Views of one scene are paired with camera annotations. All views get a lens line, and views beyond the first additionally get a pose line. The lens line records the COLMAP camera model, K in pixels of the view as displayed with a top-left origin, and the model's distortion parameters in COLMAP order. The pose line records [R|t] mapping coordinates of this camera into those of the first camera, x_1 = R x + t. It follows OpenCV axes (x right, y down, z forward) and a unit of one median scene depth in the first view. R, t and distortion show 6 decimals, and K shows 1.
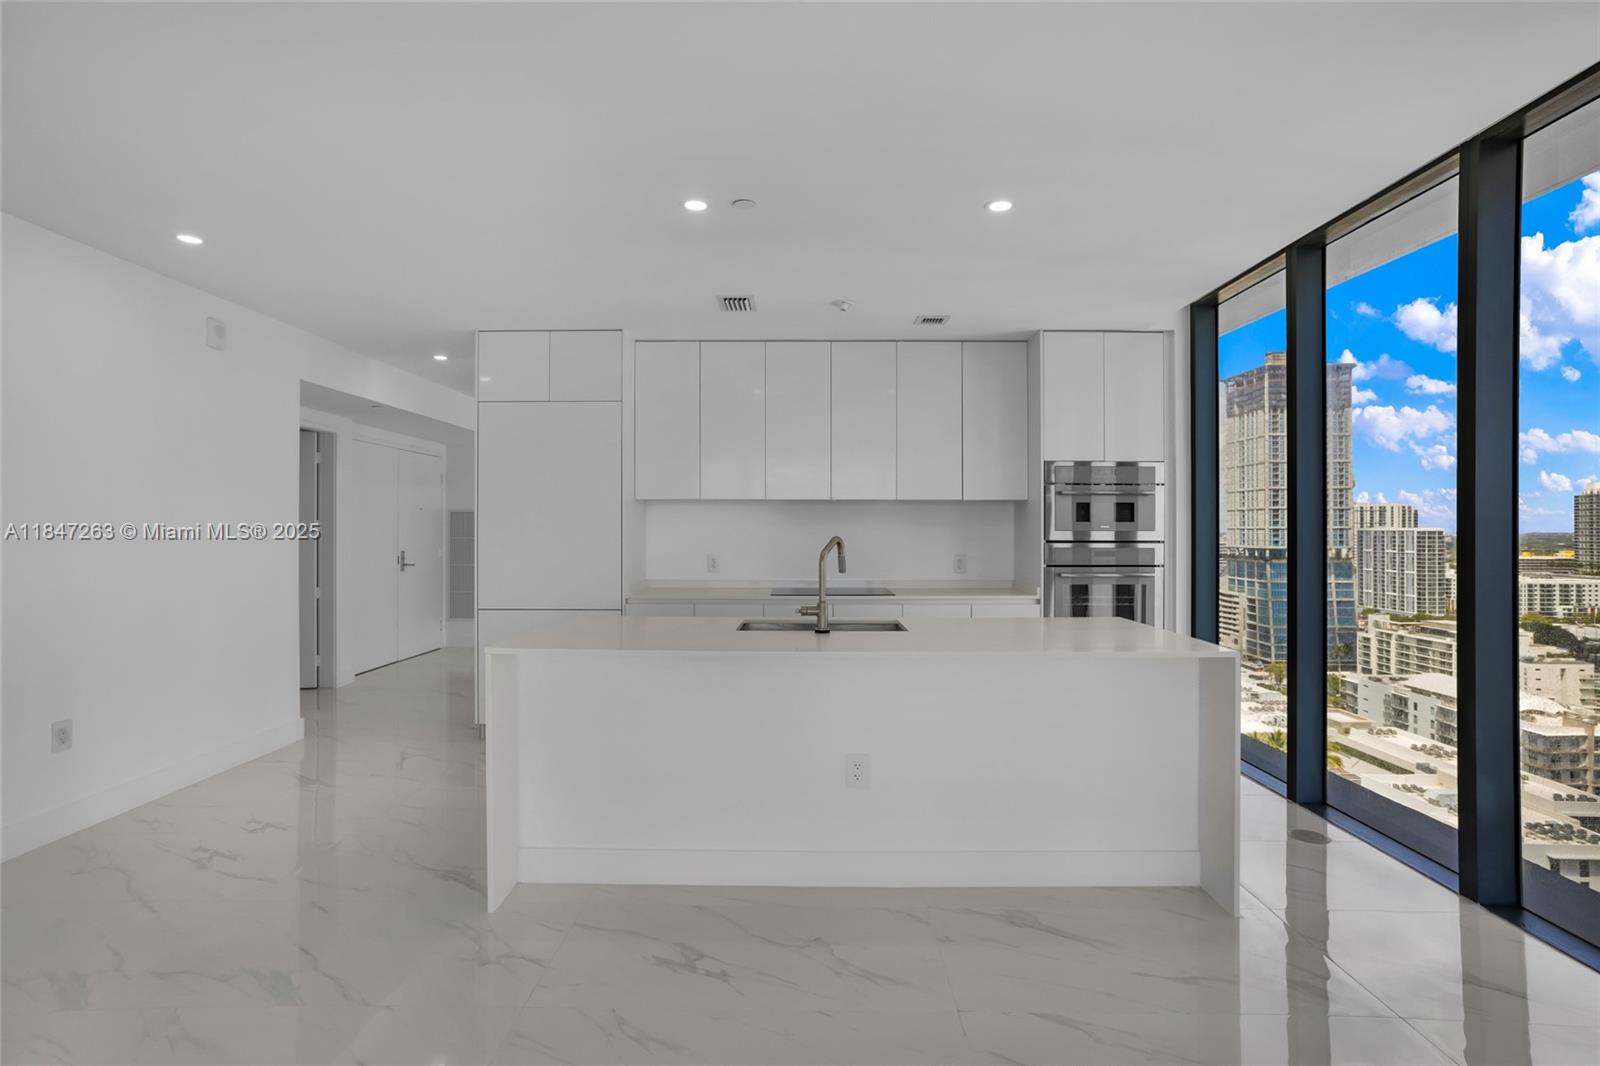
lens RADIAL K [[701.2, 0, 800.0], [0, 701.2, 533.0], [0, 0, 1]] dist [0.002861, 0.000327]
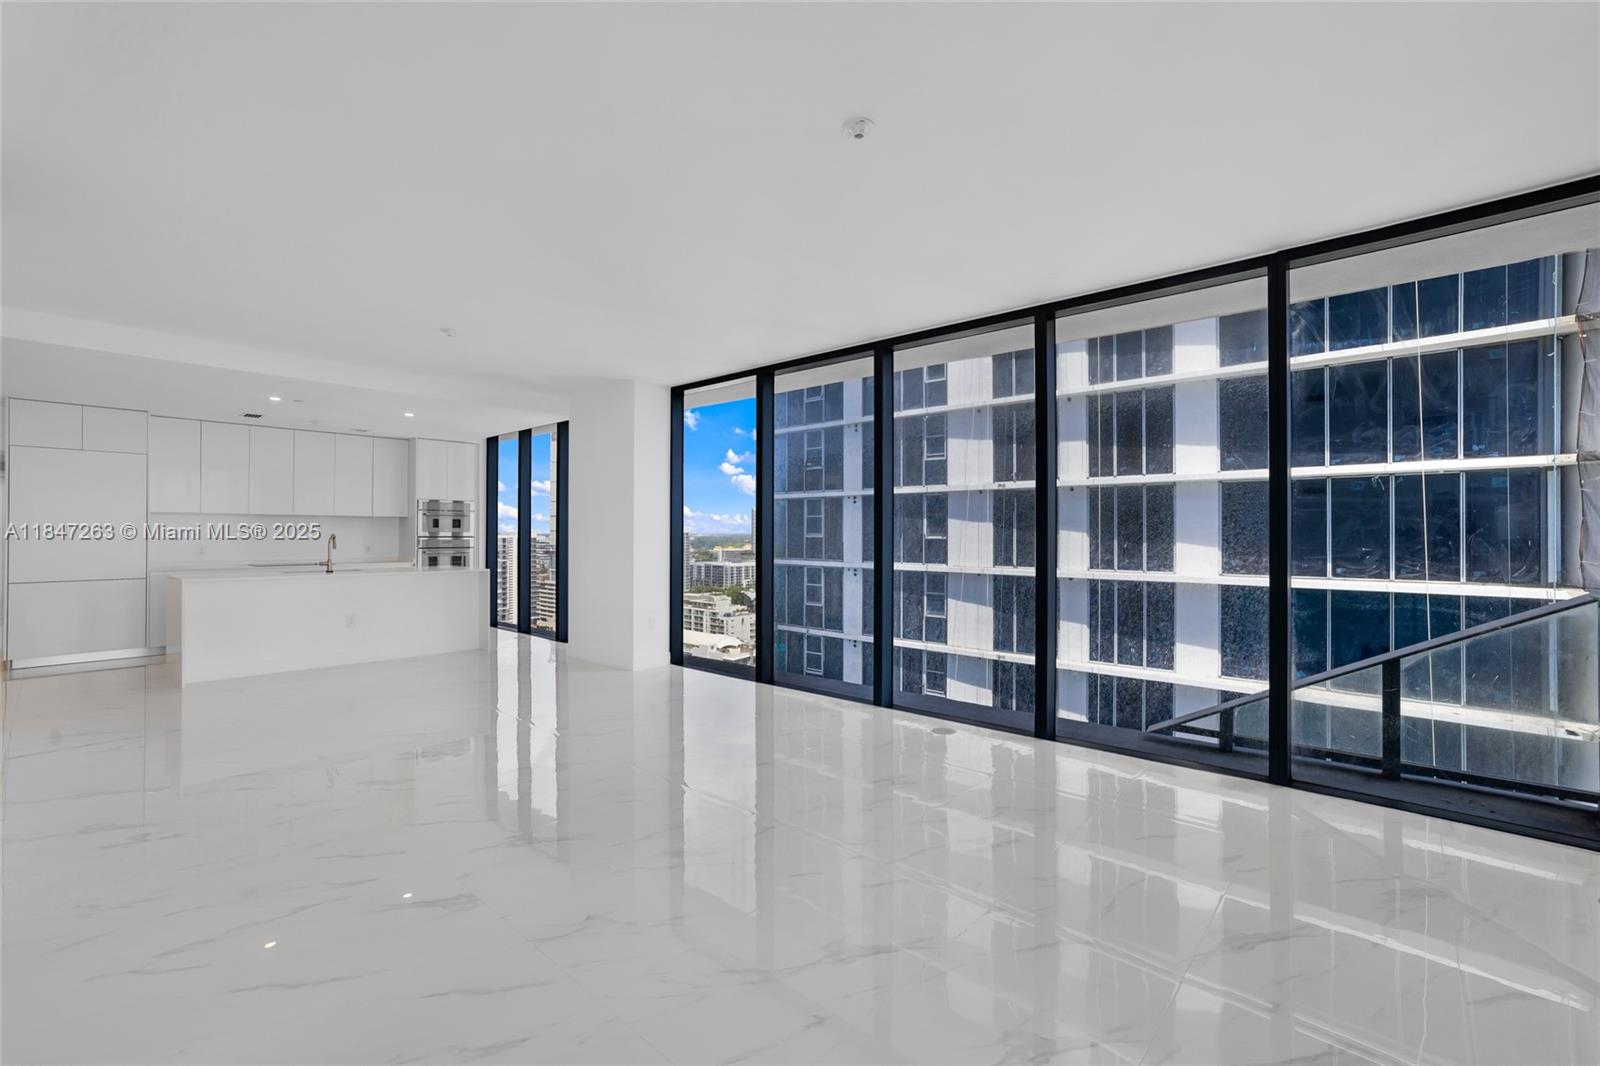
lens RADIAL K [[701.2, 0, 800.0], [0, 701.2, 533.0], [0, 0, 1]] dist [0.002861, 0.000327]
pose [[0.645734, 0.002867, 0.763557, -0.517923], [-0.002433, 0.999996, -0.001697, 0.001606], [-0.763558, -0.000762, 0.645738, -1.235210]]
